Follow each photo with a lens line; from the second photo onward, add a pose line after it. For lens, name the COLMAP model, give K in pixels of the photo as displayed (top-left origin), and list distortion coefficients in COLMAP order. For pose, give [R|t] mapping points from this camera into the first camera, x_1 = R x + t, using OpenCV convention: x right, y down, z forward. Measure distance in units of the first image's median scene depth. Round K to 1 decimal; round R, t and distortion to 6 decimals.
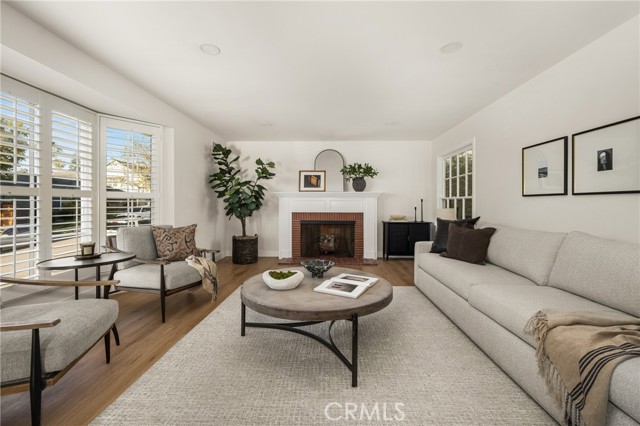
lens RADIAL K [[261.8, 0, 328.7], [0, 261.8, 205.1], [0, 0, 1]] dist [-0.001849, 0.000080]
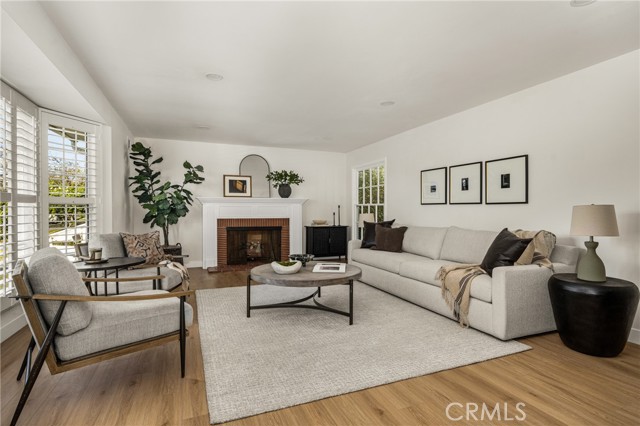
lens RADIAL K [[321.2, 0, 322.7], [0, 321.2, 212.1], [0, 0, 1]] dist [-0.012098, 0.000808]
pose [[0.914912, -0.004260, 0.403631, -0.457210], [0.002752, 0.999987, 0.004316, -0.000718], [-0.403644, -0.002838, 0.914912, -0.386730]]
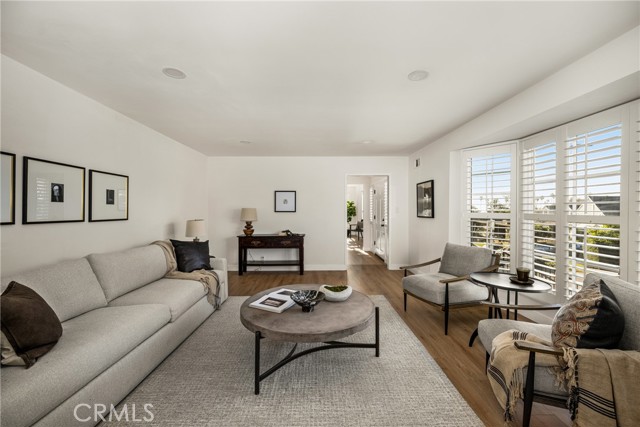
lens RADIAL K [[256.9, 0, 321.0], [0, 256.9, 210.5], [0, 0, 1]] dist [-0.000800, -0.000662]
pose [[-0.999999, -0.001084, -0.000988, -0.072366], [-0.001085, 0.999999, 0.001037, -0.068471], [0.000987, 0.001038, -0.999999, 1.502654]]
